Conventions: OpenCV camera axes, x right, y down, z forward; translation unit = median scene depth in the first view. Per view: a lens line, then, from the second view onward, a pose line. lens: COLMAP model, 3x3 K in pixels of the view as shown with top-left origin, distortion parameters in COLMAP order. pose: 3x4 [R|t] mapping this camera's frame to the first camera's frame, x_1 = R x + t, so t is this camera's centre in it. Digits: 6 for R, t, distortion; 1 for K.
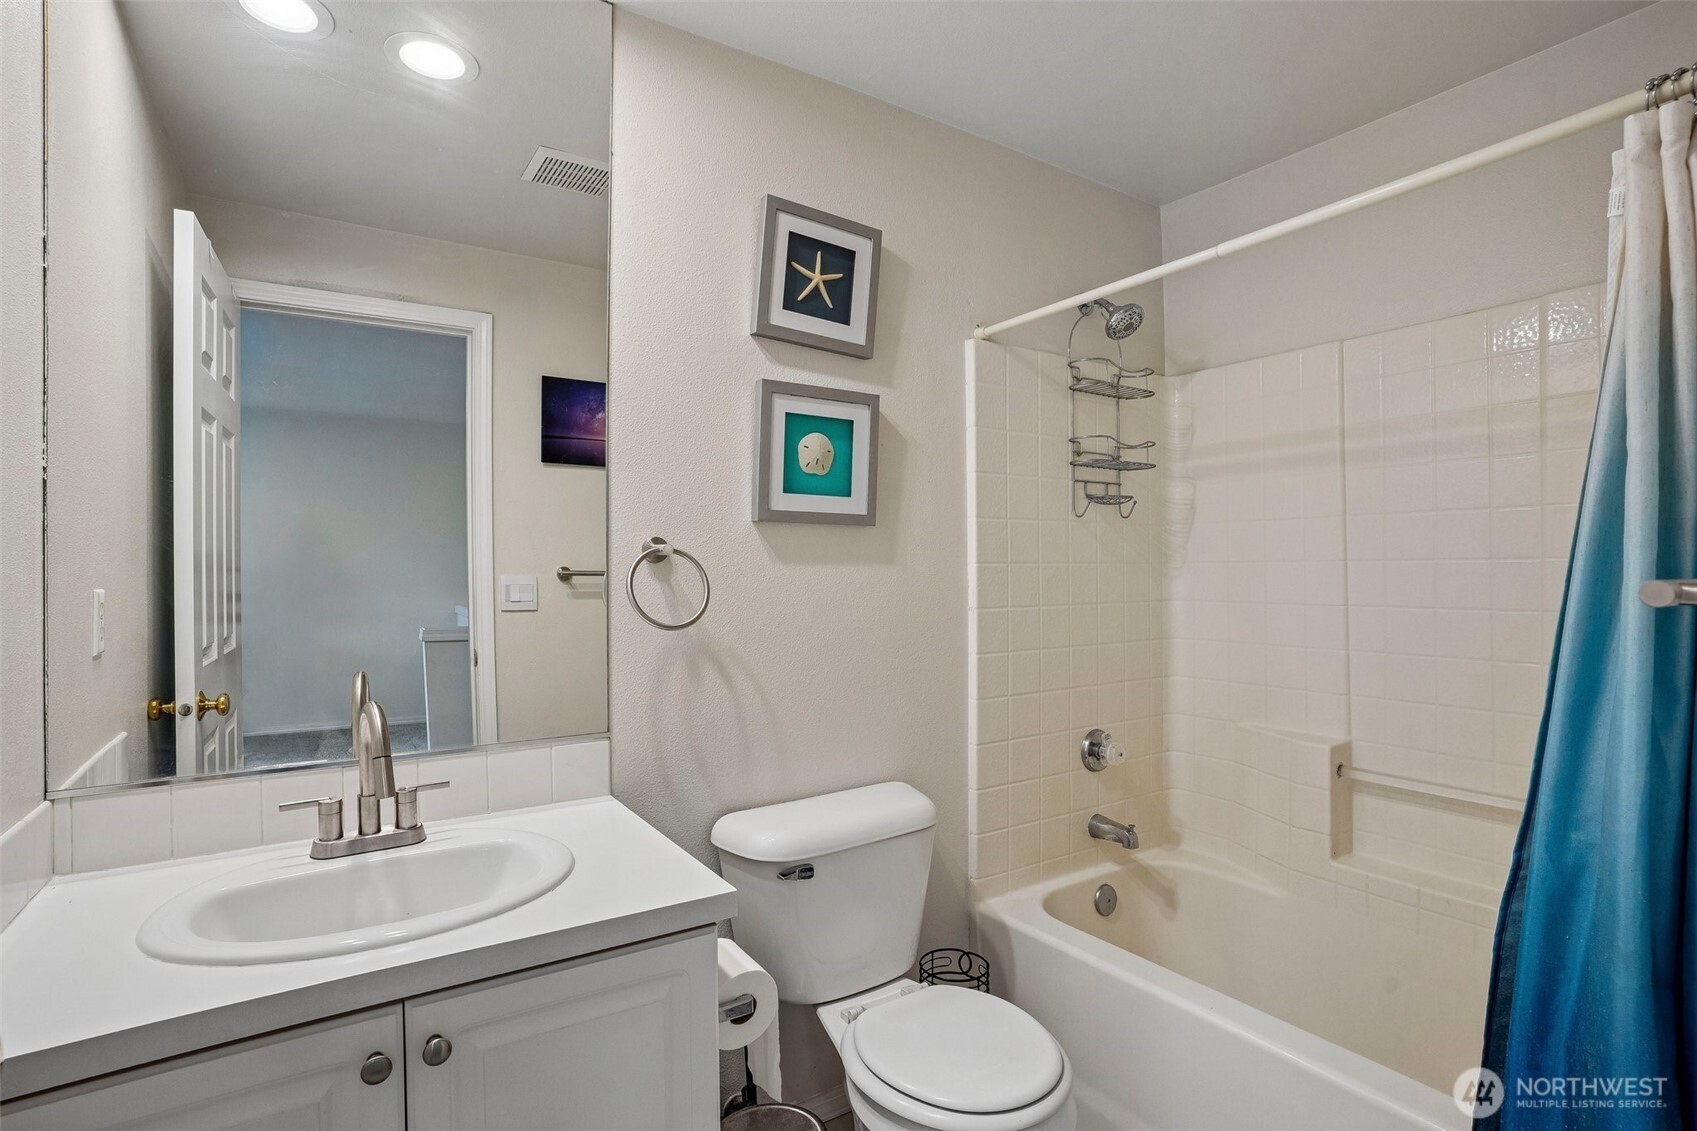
lens RADIAL K [[839.0, 0, 848.5], [0, 839.0, 565.5], [0, 0, 1]] dist [-0.079134, 0.041432]
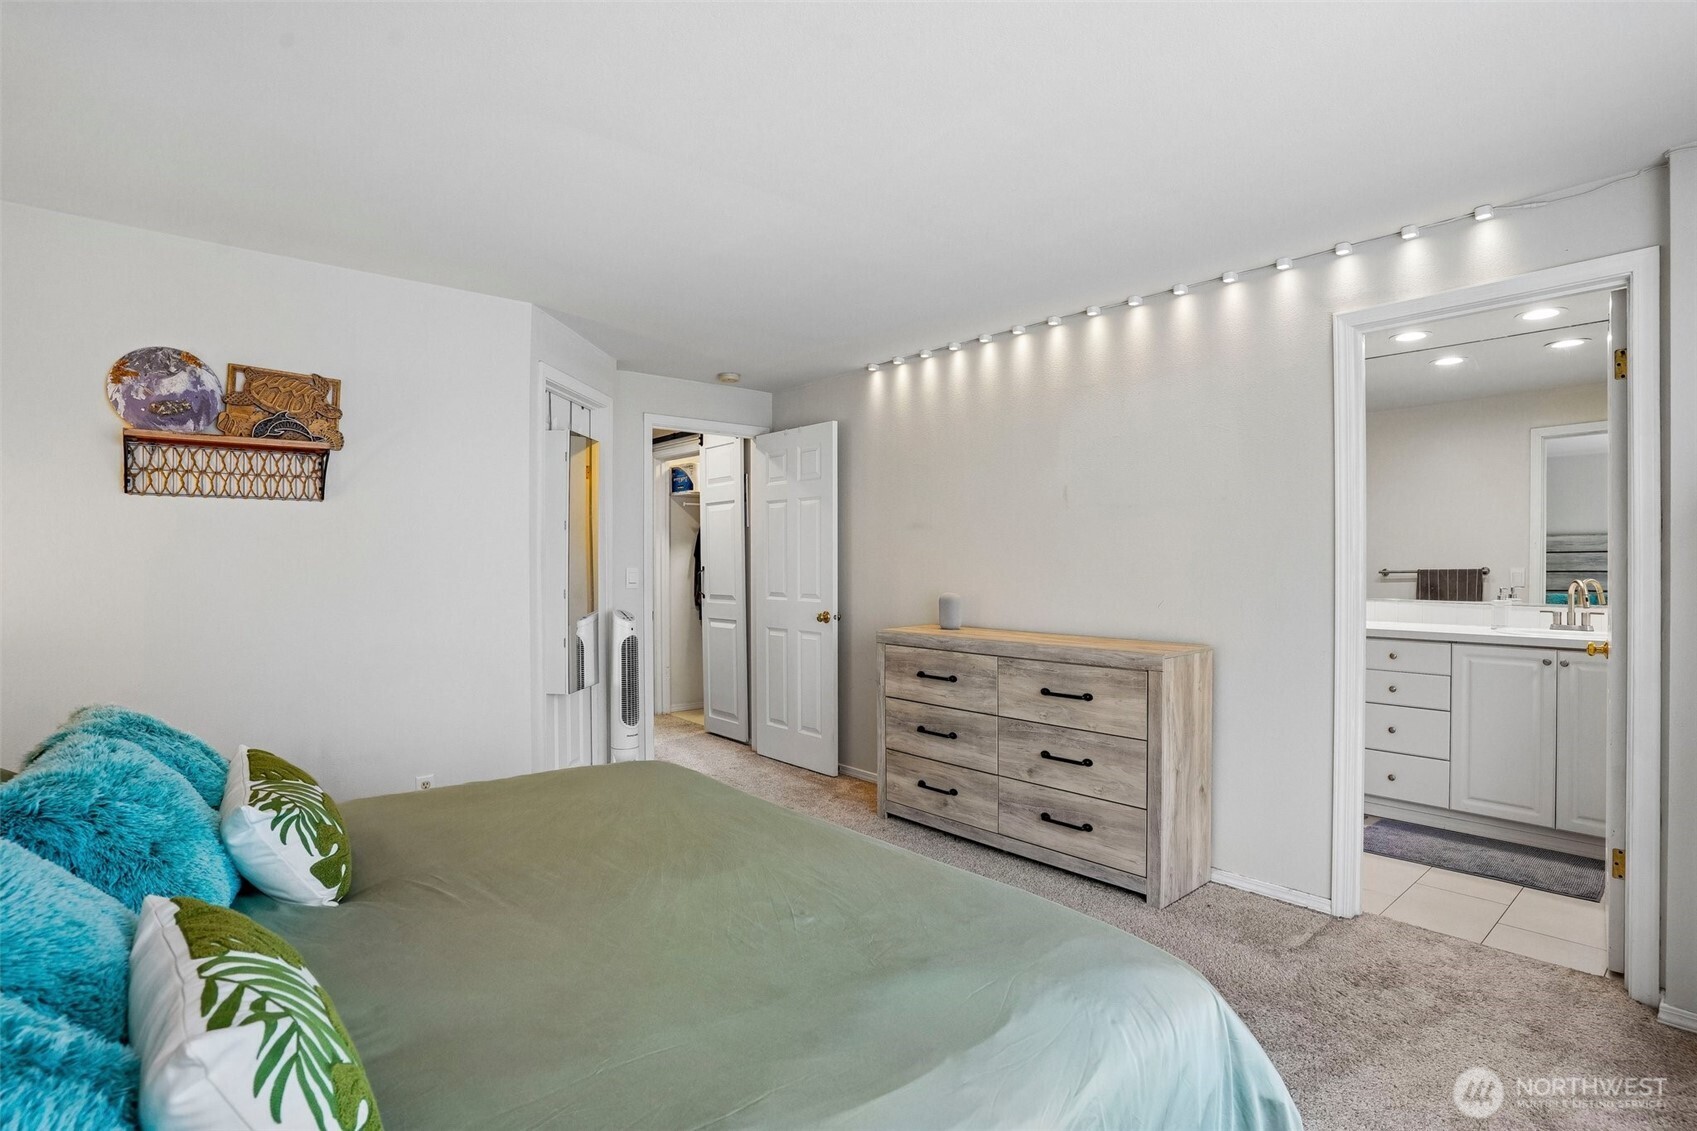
lens RADIAL K [[839.0, 0, 848.5], [0, 839.0, 565.5], [0, 0, 1]] dist [-0.079134, 0.041432]
pose [[0.104231, 0.017910, -0.994392, 2.593926], [0.004015, 0.999822, 0.018429, 0.044779], [0.994545, -0.005914, 0.104141, -2.444709]]
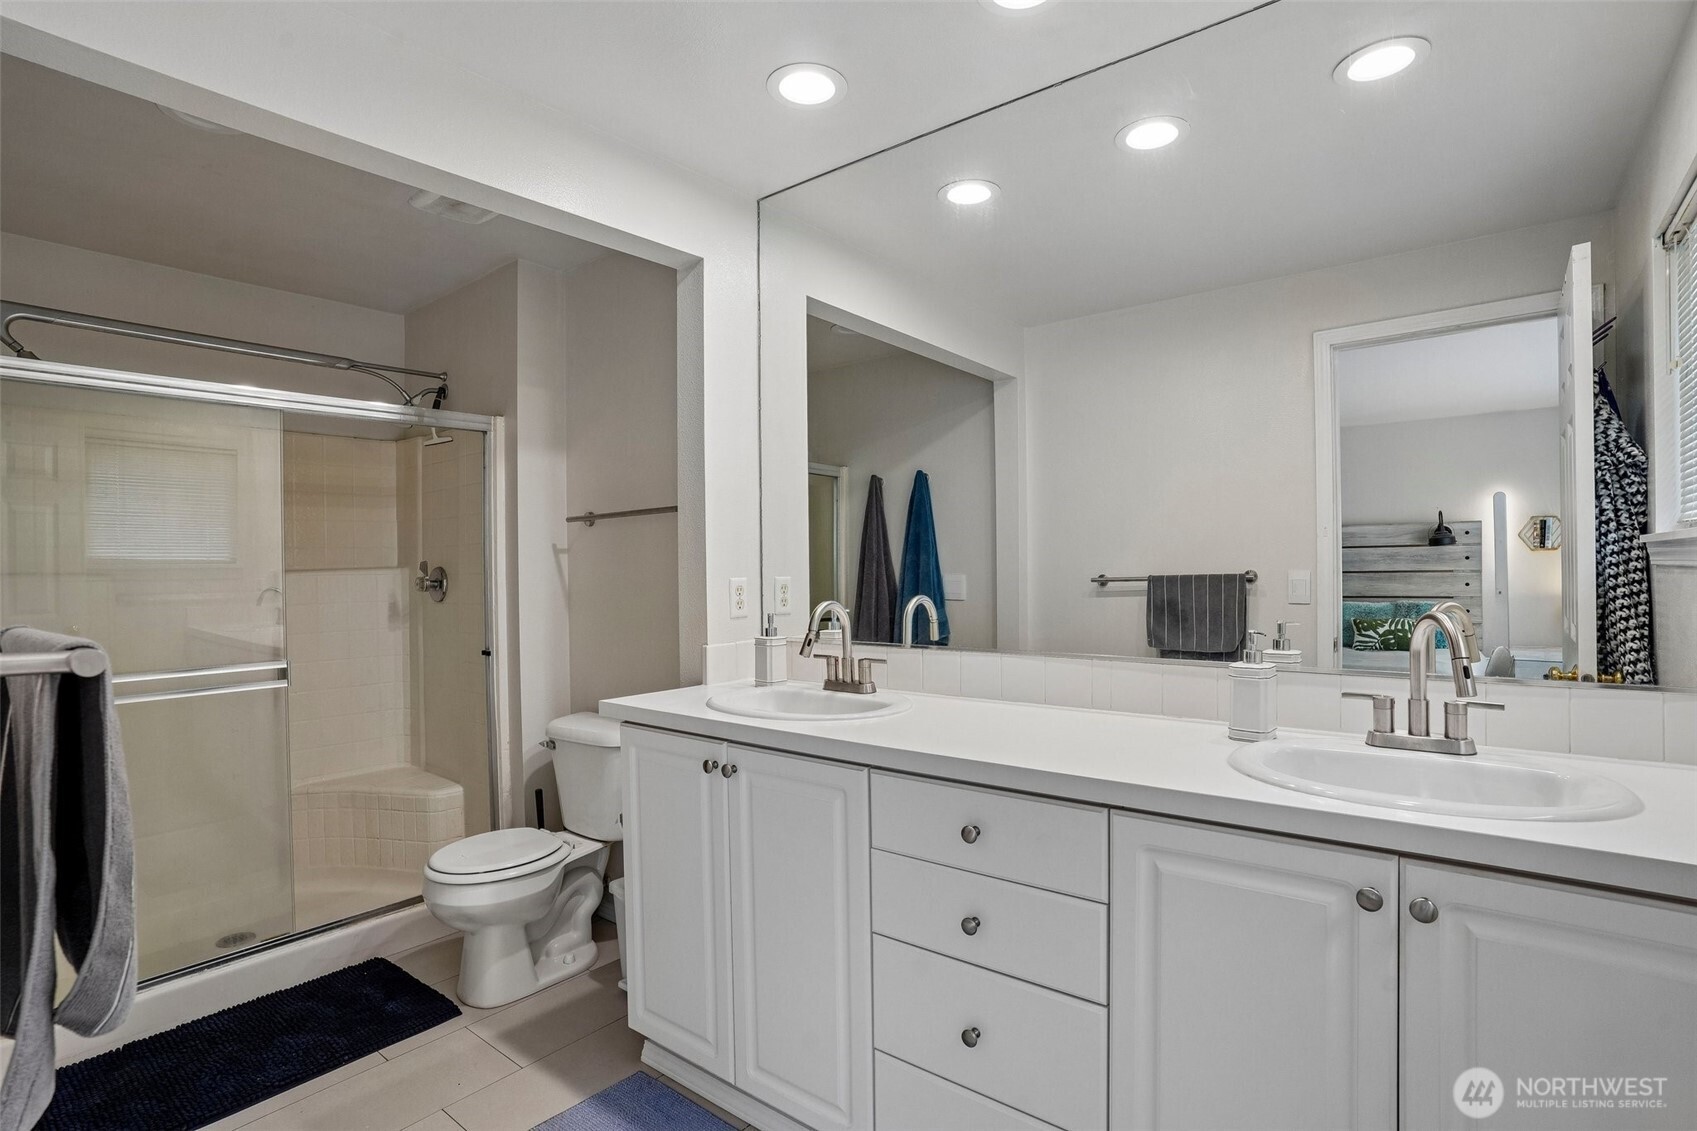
lens RADIAL K [[839.0, 0, 848.5], [0, 839.0, 565.5], [0, 0, 1]] dist [-0.079134, 0.041432]
pose [[0.280683, 0.012108, -0.959724, 0.295317], [0.011481, 0.999807, 0.015972, 0.084948], [0.959732, -0.015501, 0.280489, -0.056700]]
